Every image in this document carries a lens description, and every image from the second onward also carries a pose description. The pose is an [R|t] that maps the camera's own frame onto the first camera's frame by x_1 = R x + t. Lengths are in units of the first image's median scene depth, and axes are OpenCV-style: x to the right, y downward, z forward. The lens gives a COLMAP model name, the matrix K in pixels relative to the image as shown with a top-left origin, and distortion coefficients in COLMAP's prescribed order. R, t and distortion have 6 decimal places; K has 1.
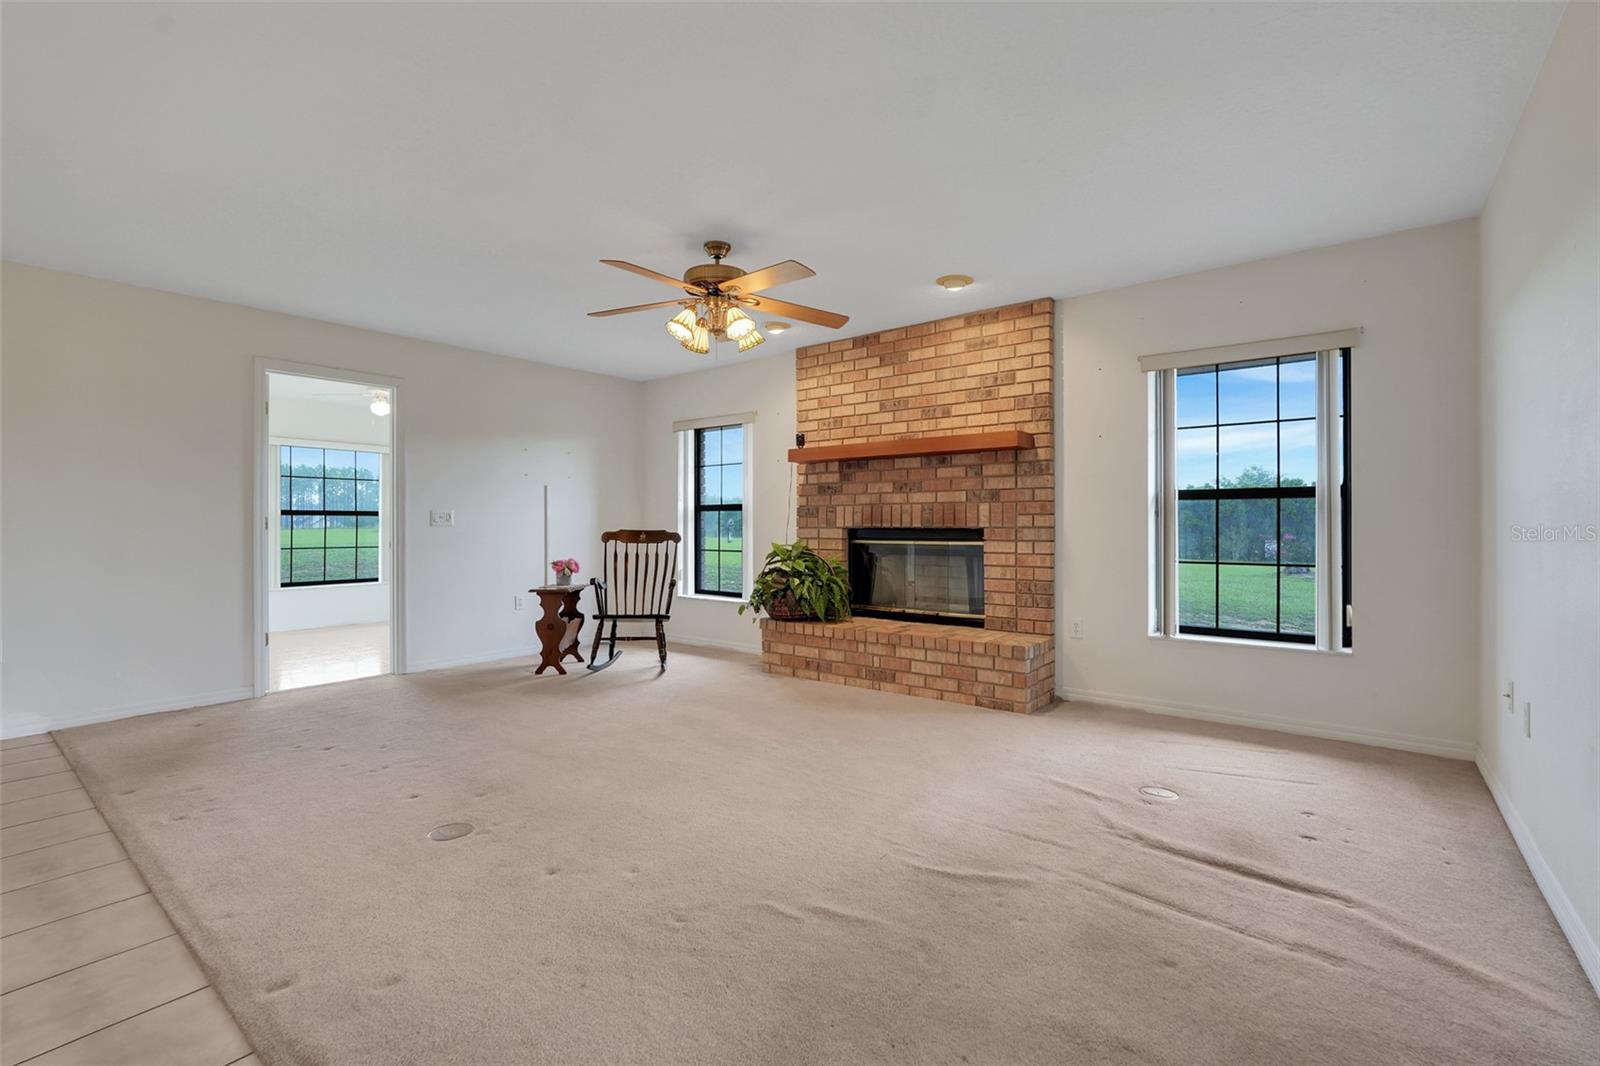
lens RADIAL K [[708.3, 0, 788.7], [0, 708.3, 526.8], [0, 0, 1]] dist [-0.007994, 0.002724]
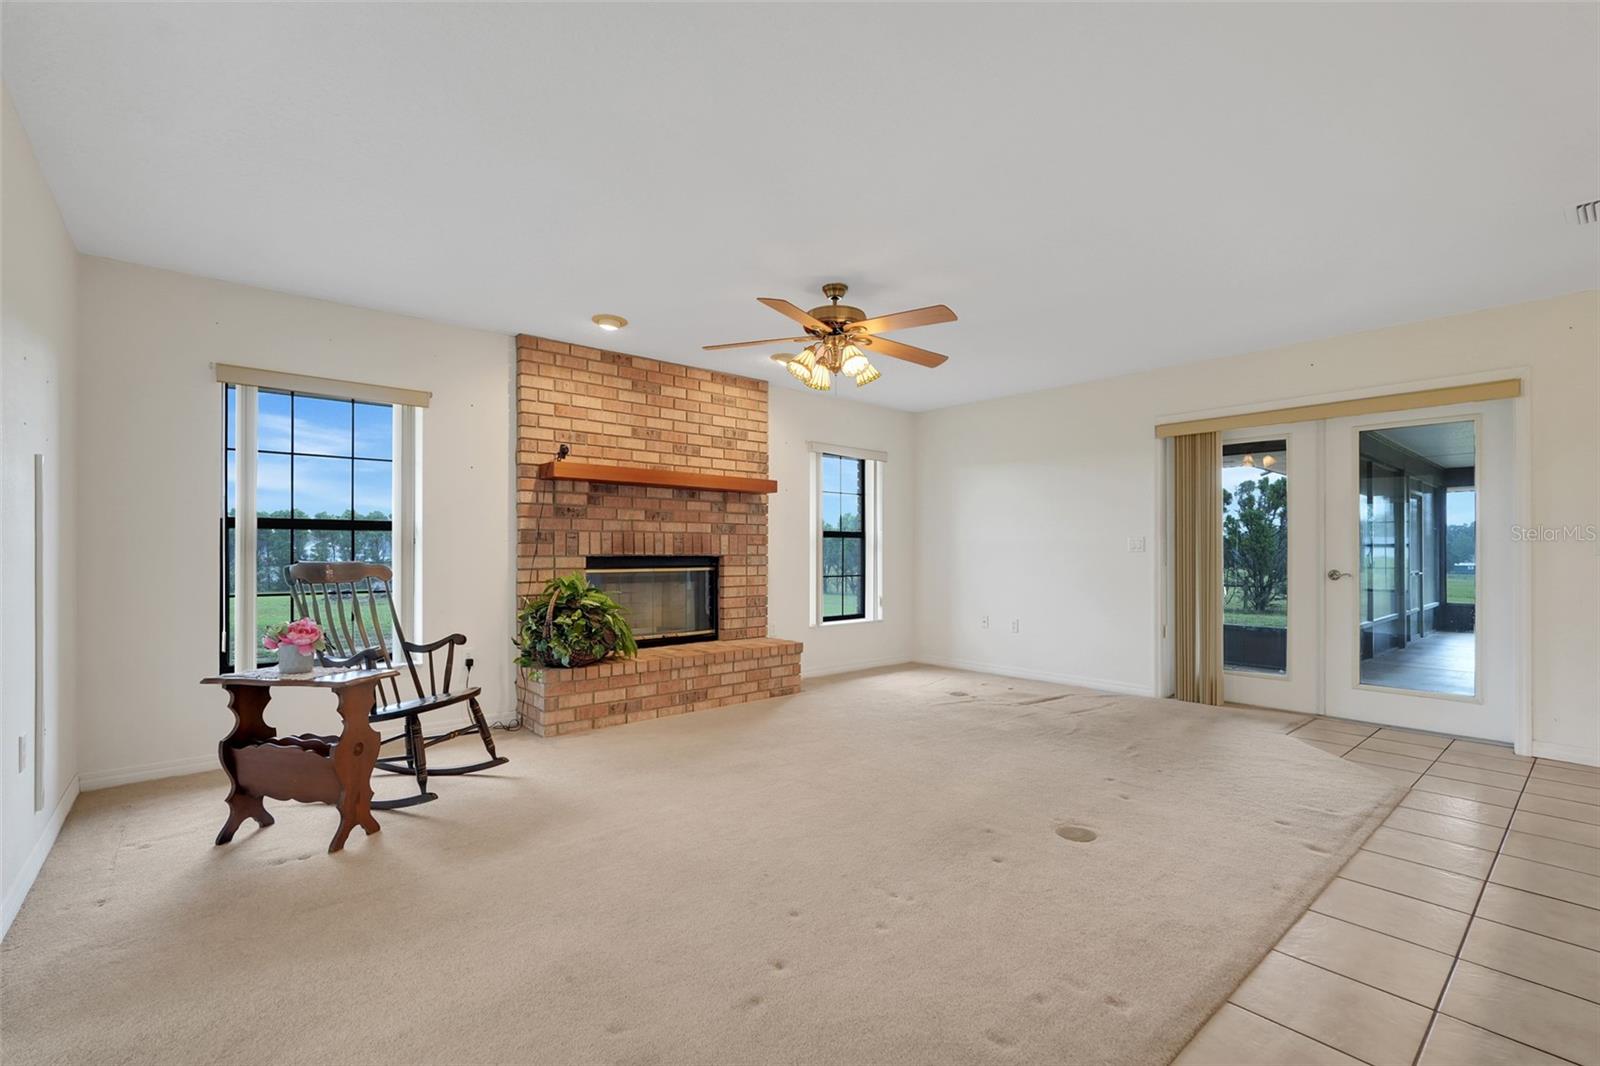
lens RADIAL K [[708.3, 0, 806.1], [0, 708.3, 557.0], [0, 0, 1]] dist [-0.007994, 0.002724]
pose [[0.181930, -0.002190, 0.983309, -0.816439], [0.005081, 0.999986, 0.001287, 0.002862], [-0.983298, 0.004762, 0.181939, 0.608399]]
